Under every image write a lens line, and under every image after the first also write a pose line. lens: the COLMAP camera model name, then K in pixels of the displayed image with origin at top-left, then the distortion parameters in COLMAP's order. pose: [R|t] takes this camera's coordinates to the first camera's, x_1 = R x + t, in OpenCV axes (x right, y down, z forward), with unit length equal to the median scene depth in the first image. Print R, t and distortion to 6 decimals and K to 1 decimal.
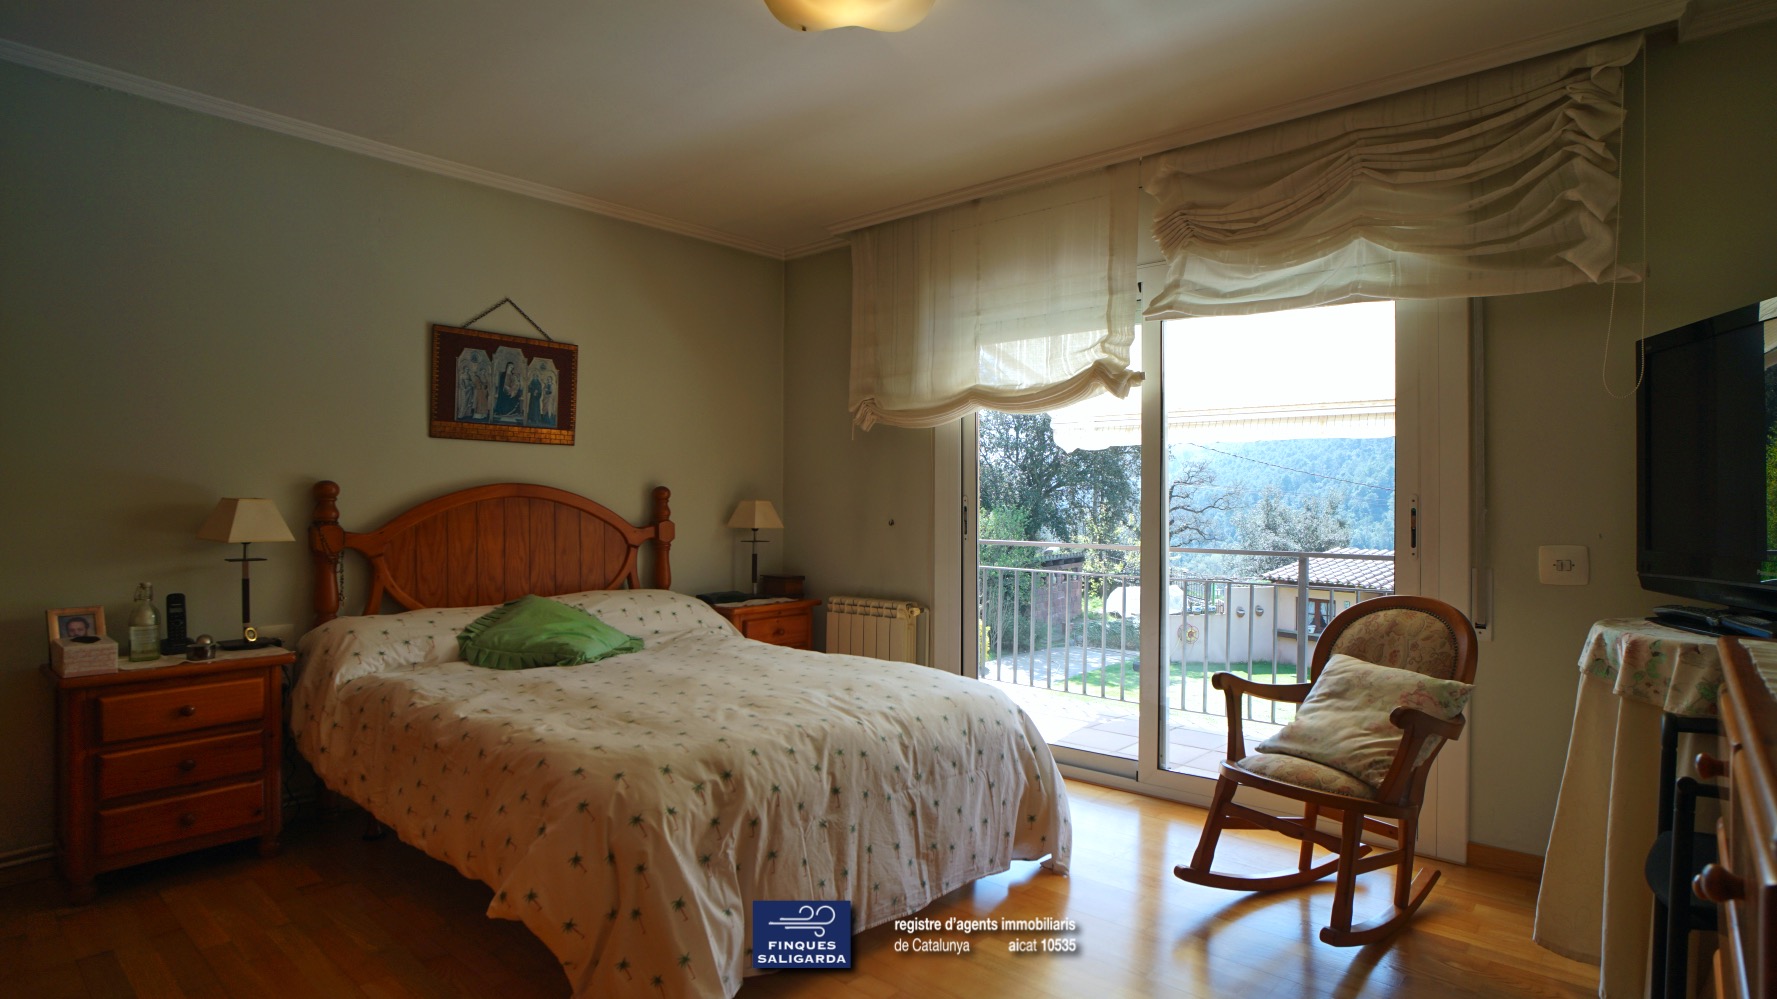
lens RADIAL K [[923.0, 0, 887.2], [0, 923.0, 510.9], [0, 0, 1]] dist [-0.040553, 0.014901]
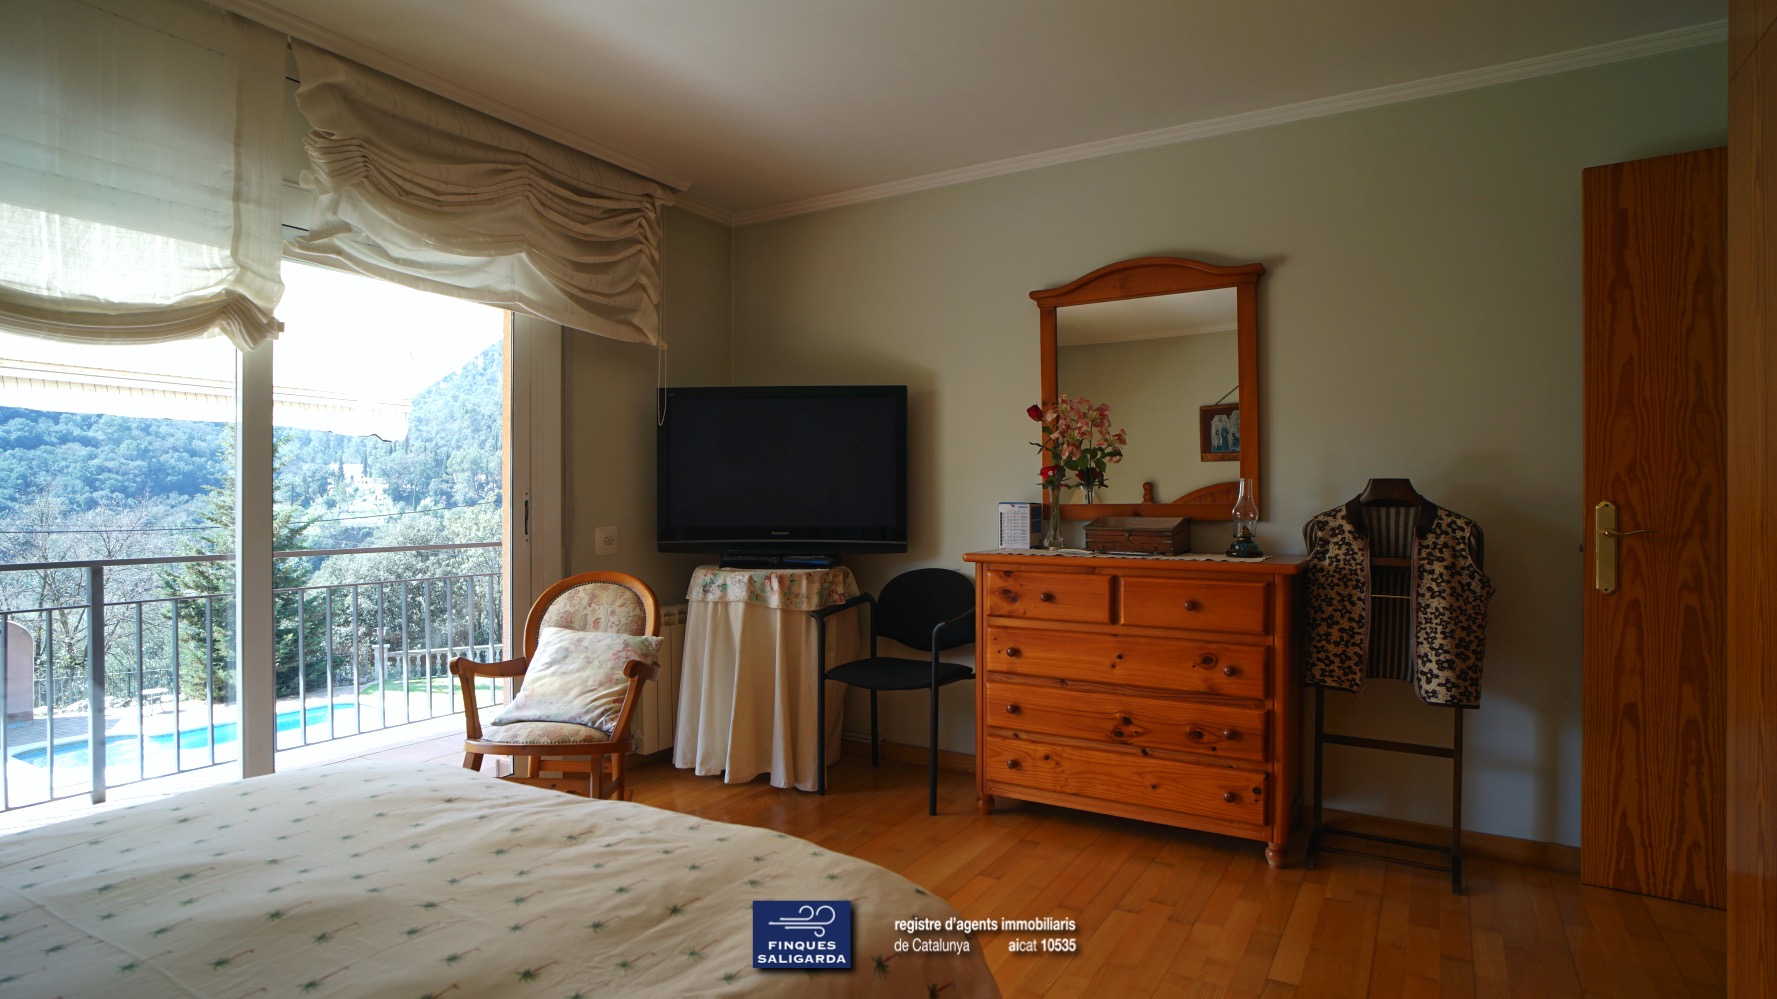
lens RADIAL K [[923.0, 0, 896.0], [0, 923.0, 504.7], [0, 0, 1]] dist [-0.040553, 0.014901]
pose [[-0.192406, -0.011728, 0.981245, -0.509403], [0.008199, 0.999874, 0.013558, -0.006457], [-0.981281, 0.010654, -0.192285, 0.605518]]
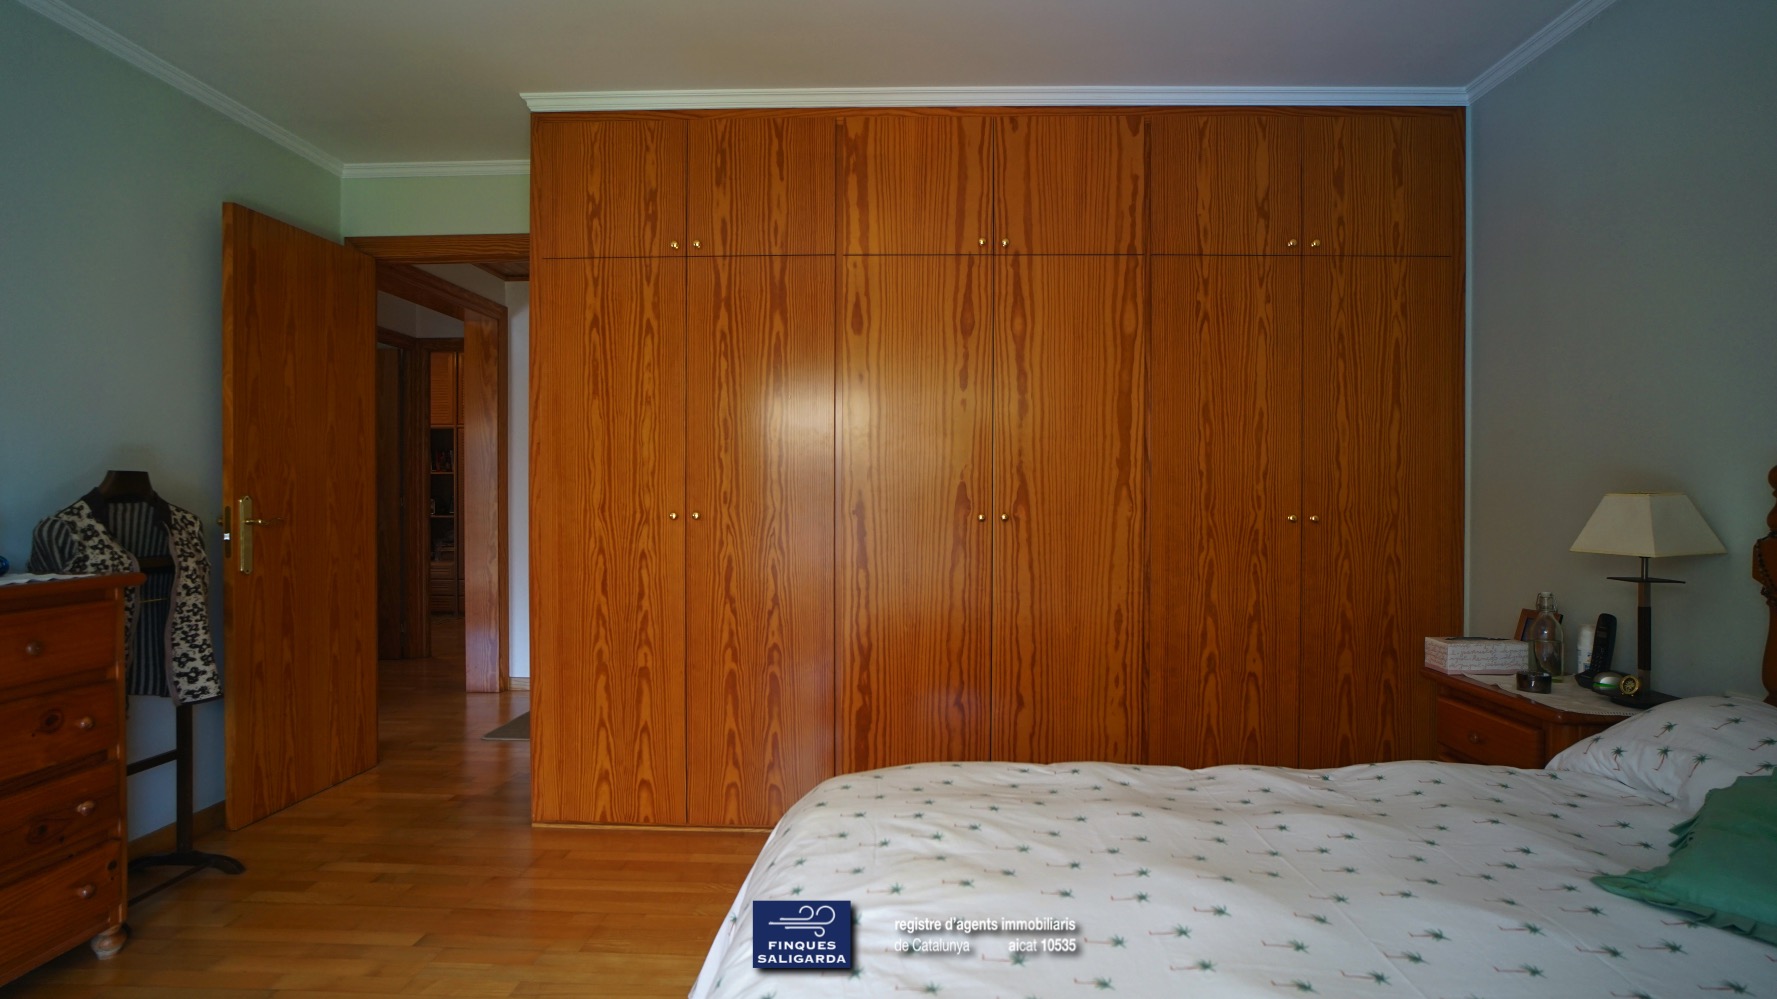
lens RADIAL K [[923.0, 0, 891.8], [0, 923.0, 499.9], [0, 0, 1]] dist [-0.040553, 0.014901]
pose [[-0.763260, -0.000844, -0.646091, 0.155587], [-0.011776, 0.999851, 0.012605, -0.008205], [0.645984, 0.017229, -0.763156, 0.935540]]
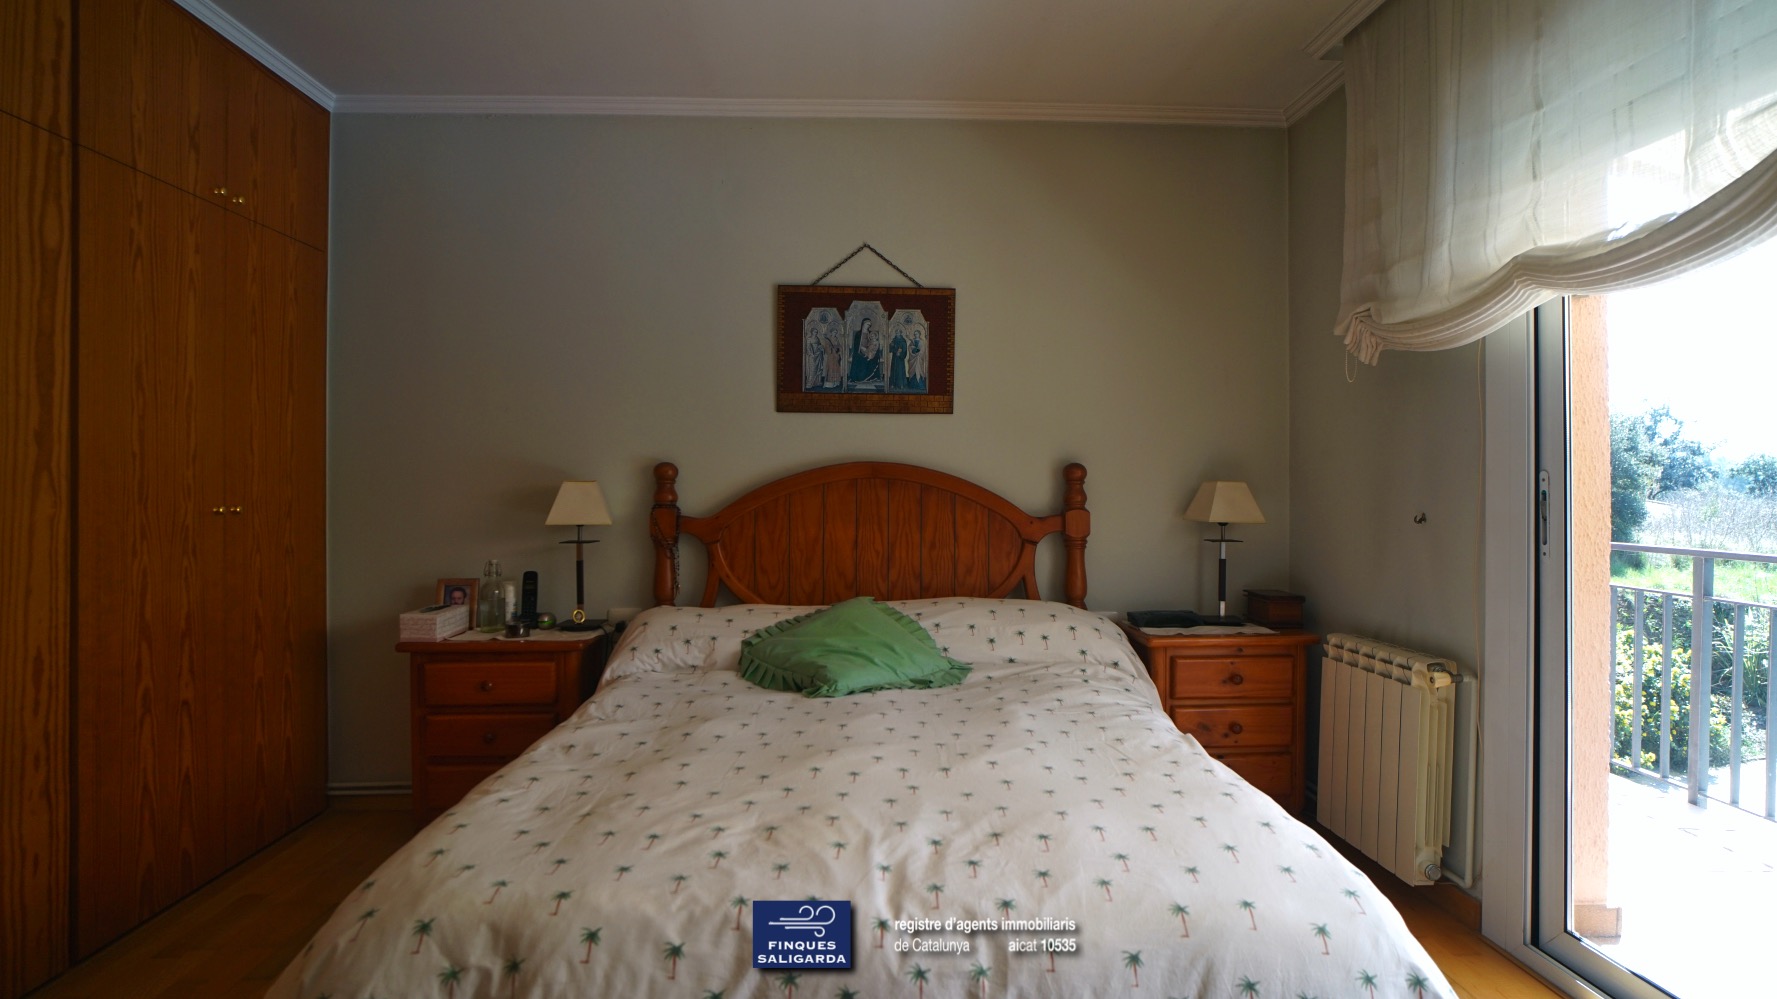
lens RADIAL K [[923.0, 0, 895.4], [0, 923.0, 485.7], [0, 0, 1]] dist [-0.040553, 0.014901]
pose [[0.701715, -0.001466, -0.712456, 0.215784], [-0.004870, 0.999965, -0.006854, -0.002474], [0.712441, 0.008279, 0.701683, 0.431358]]
